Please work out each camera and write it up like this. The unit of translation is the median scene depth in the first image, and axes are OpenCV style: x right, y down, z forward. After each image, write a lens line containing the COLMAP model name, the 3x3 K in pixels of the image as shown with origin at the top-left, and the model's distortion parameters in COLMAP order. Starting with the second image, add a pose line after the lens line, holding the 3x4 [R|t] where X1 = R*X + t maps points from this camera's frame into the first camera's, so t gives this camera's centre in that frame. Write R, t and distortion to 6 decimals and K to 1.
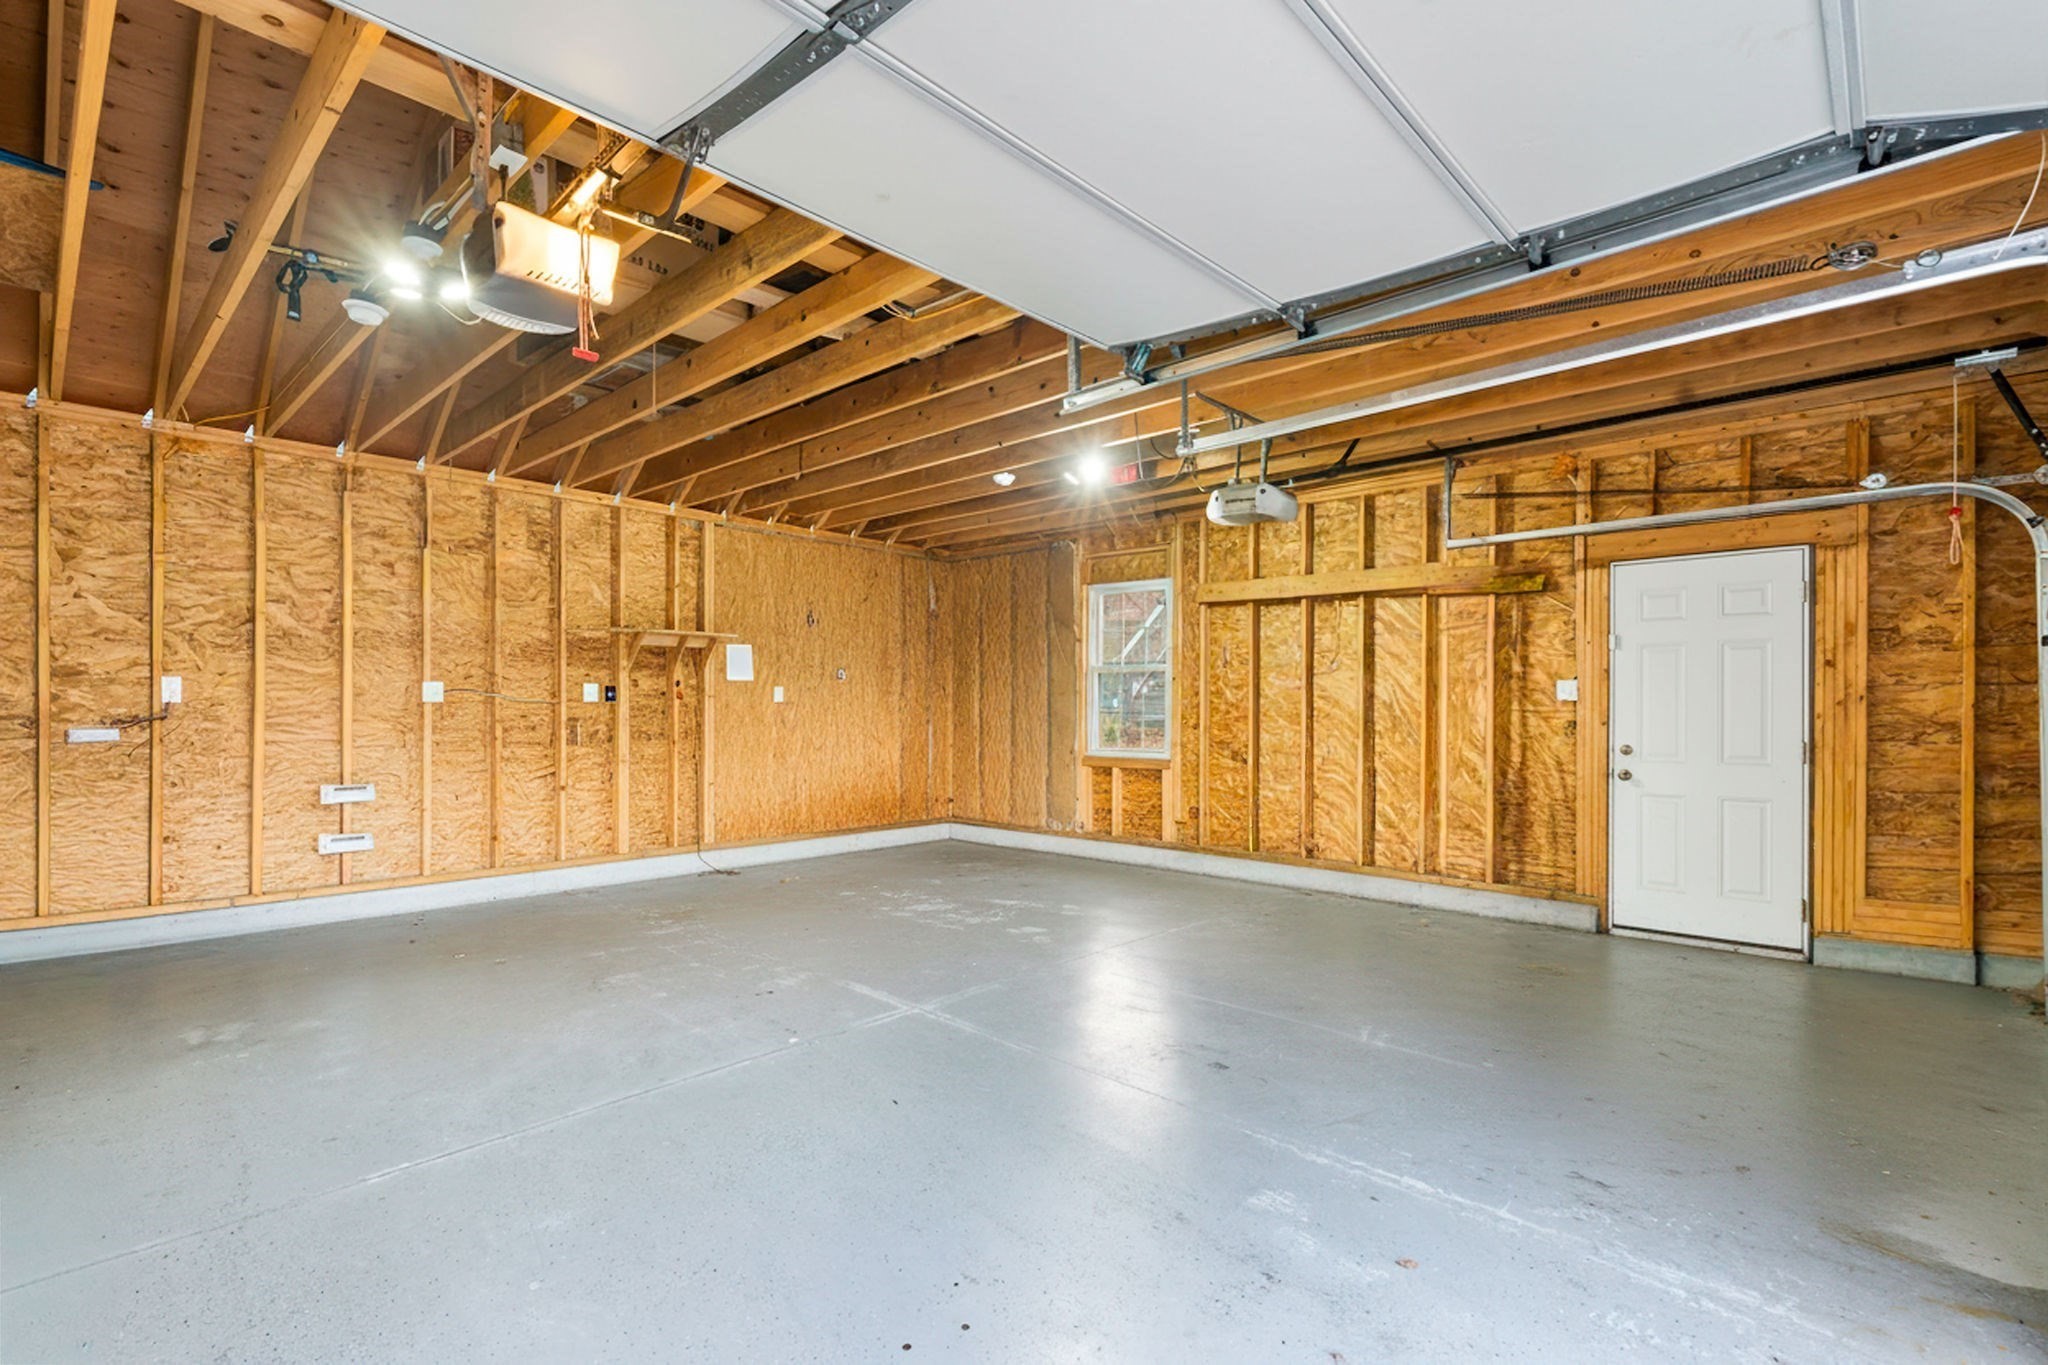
lens RADIAL K [[936.0, 0, 1024.0], [0, 936.0, 682.5], [0, 0, 1]] dist [0.000026, 0.000058]
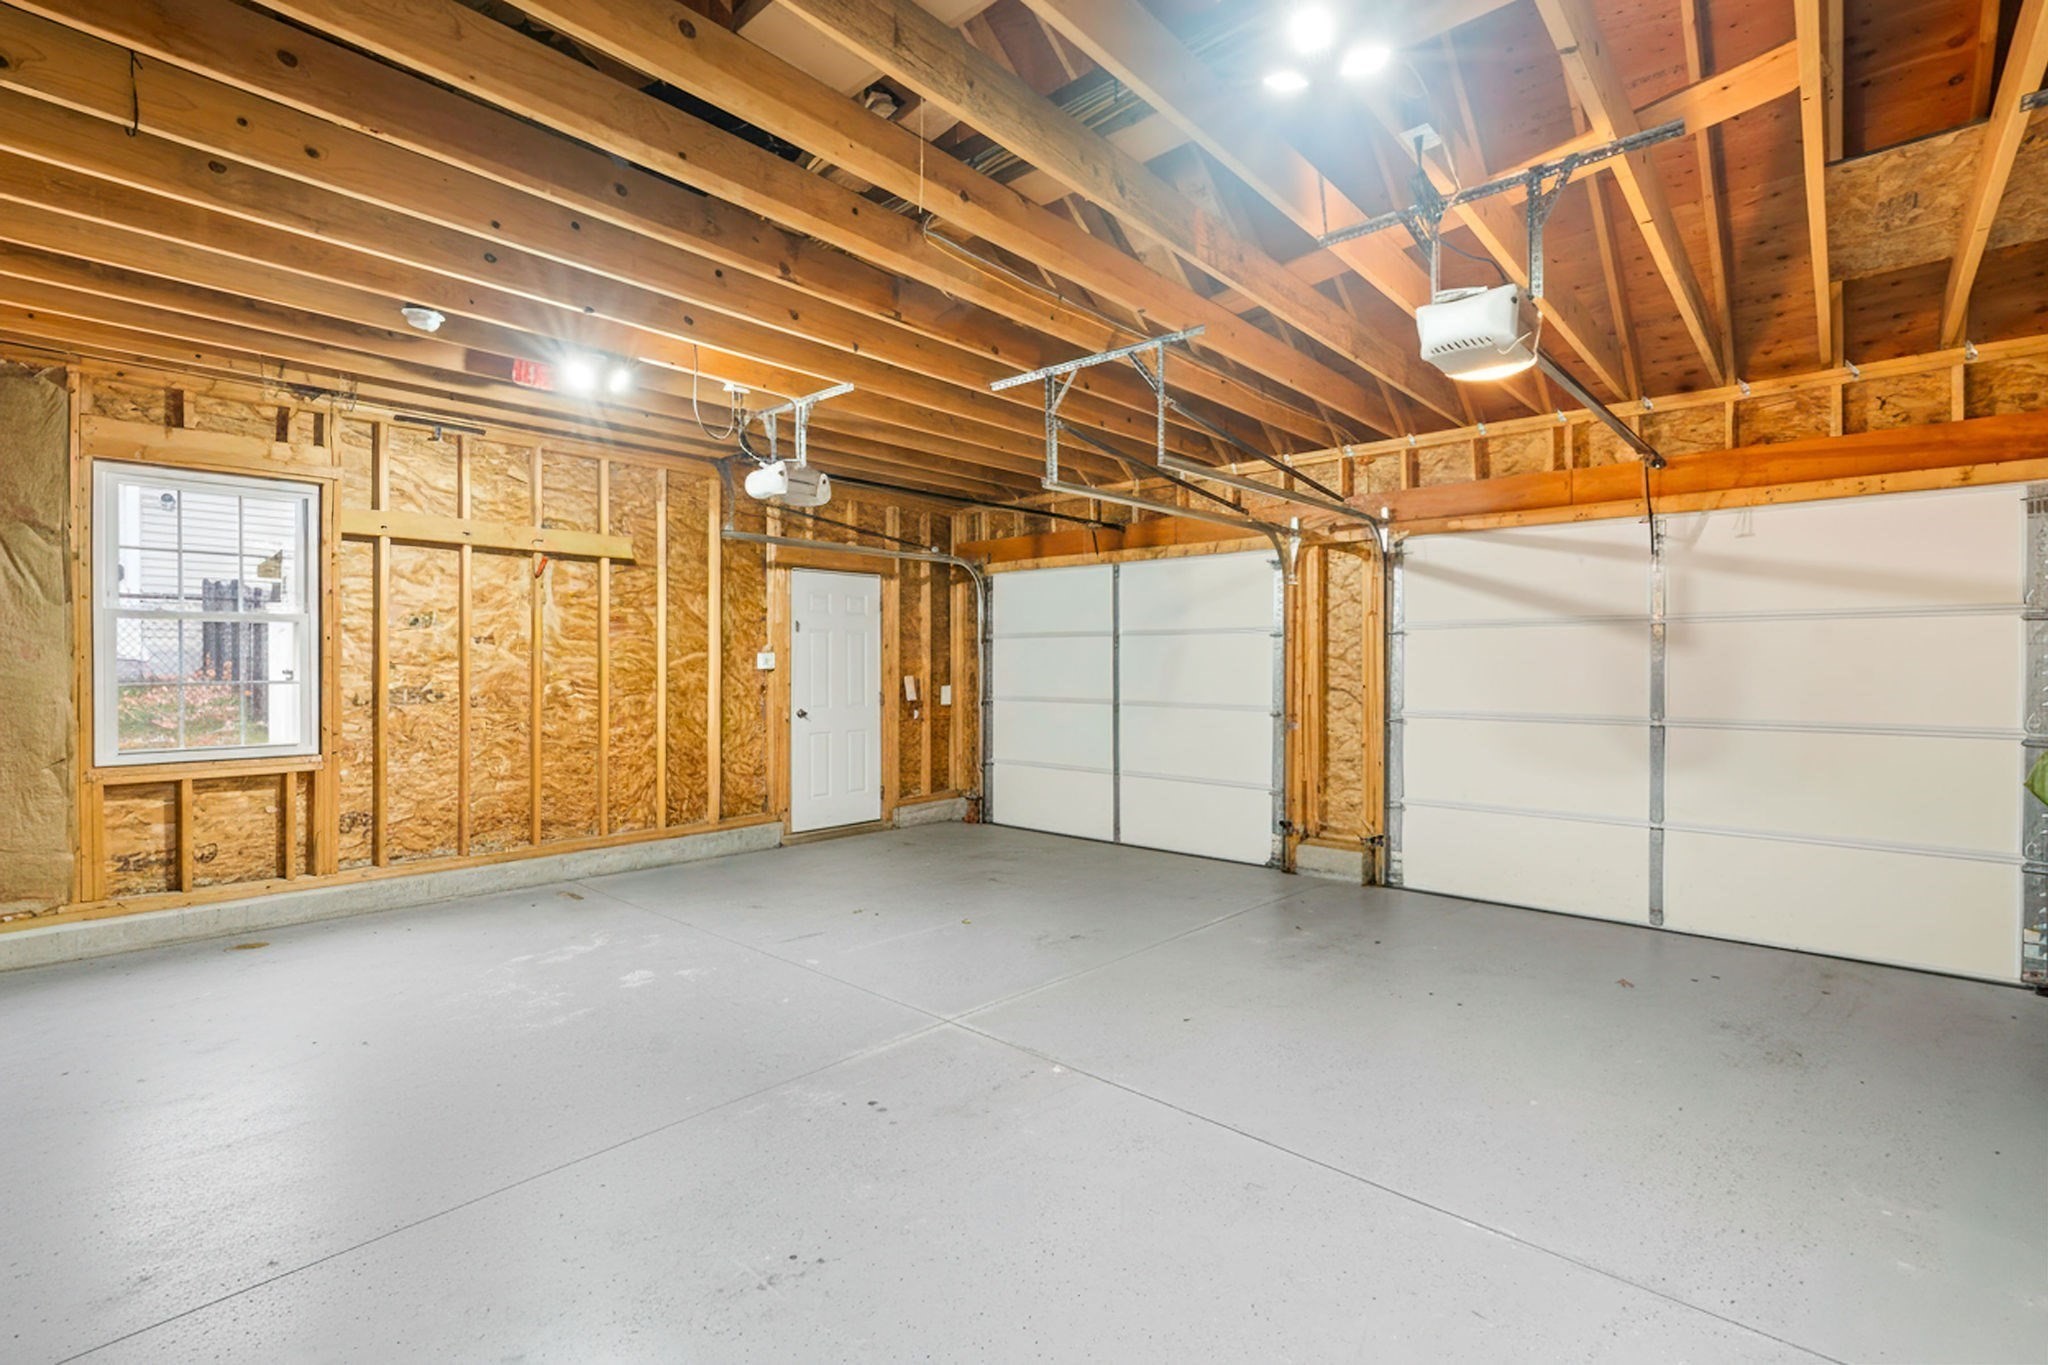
lens RADIAL K [[936.0, 0, 1024.0], [0, 936.0, 682.5], [0, 0, 1]] dist [0.000026, 0.000058]
pose [[-0.027371, -0.021464, 0.999395, -0.827884], [-0.031600, 0.999288, 0.020597, 0.000818], [-0.999126, -0.031017, -0.028030, 0.788505]]
